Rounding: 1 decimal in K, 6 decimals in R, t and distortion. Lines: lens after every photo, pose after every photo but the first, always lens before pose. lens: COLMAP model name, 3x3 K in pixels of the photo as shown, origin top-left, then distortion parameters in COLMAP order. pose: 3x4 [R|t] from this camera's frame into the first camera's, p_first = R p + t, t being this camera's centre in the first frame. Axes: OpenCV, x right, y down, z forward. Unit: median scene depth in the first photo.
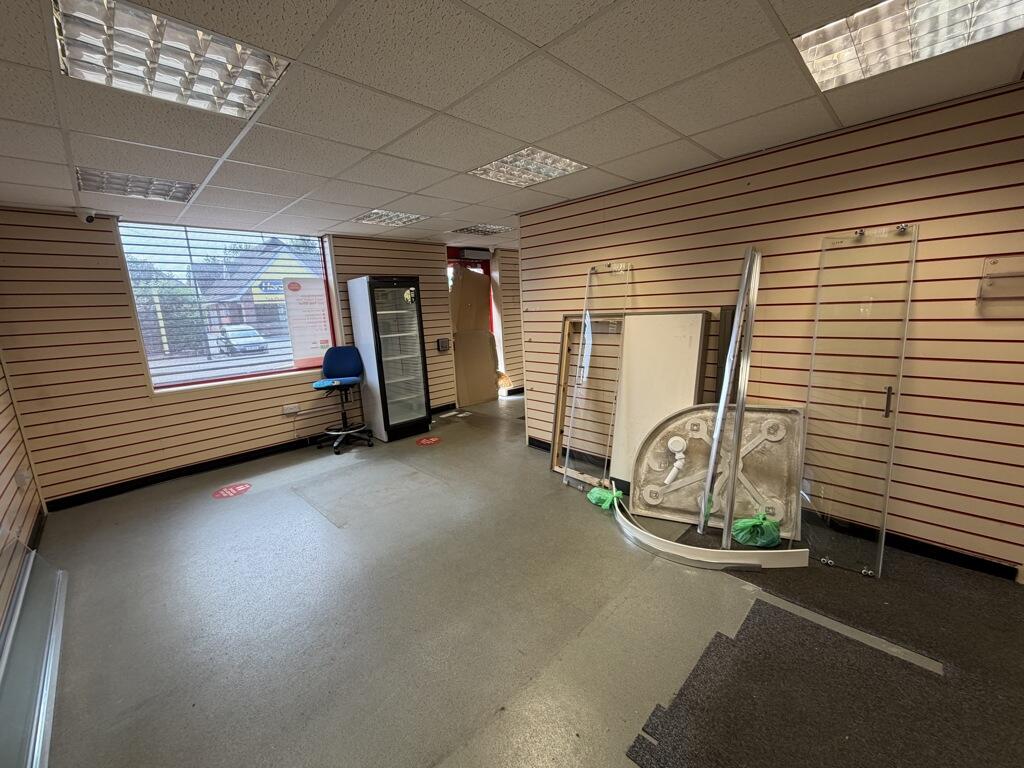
lens RADIAL K [[411.6, 0, 510.7], [0, 411.6, 384.8], [0, 0, 1]] dist [0.001416, -0.000587]
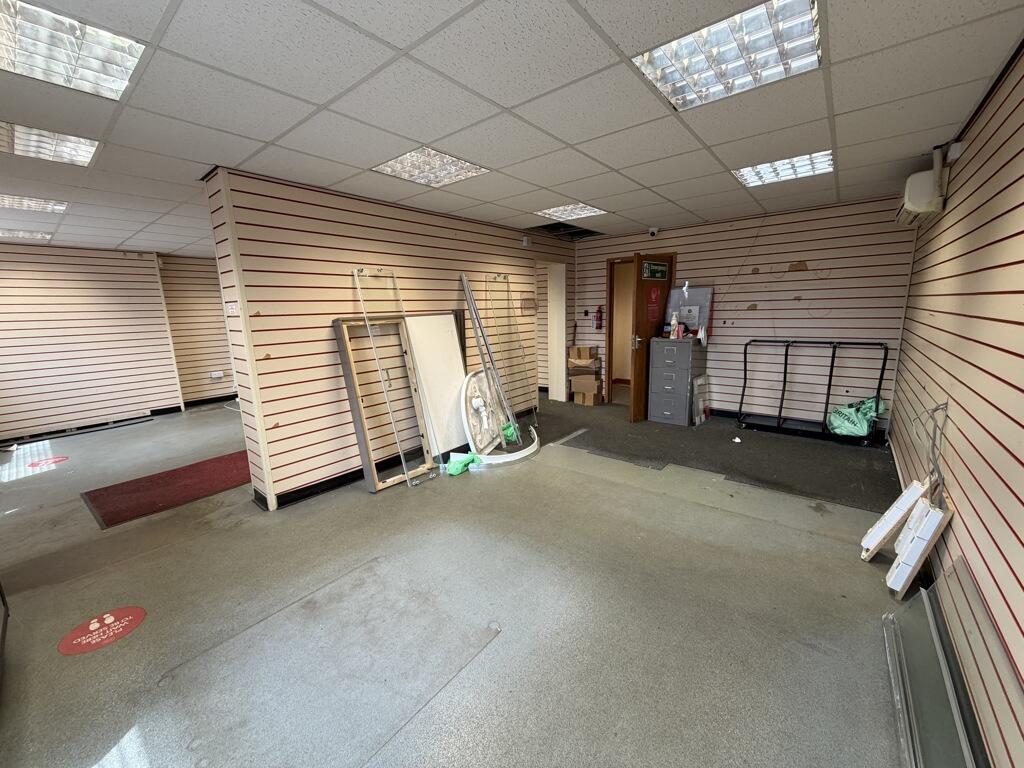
lens RADIAL K [[411.6, 0, 511.7], [0, 411.6, 384.6], [0, 0, 1]] dist [0.001416, -0.000587]
pose [[-0.113697, -0.135855, 0.984183, -1.012899], [0.222986, 0.961845, 0.158532, -0.117714], [-0.968168, 0.237484, -0.079065, 0.960589]]
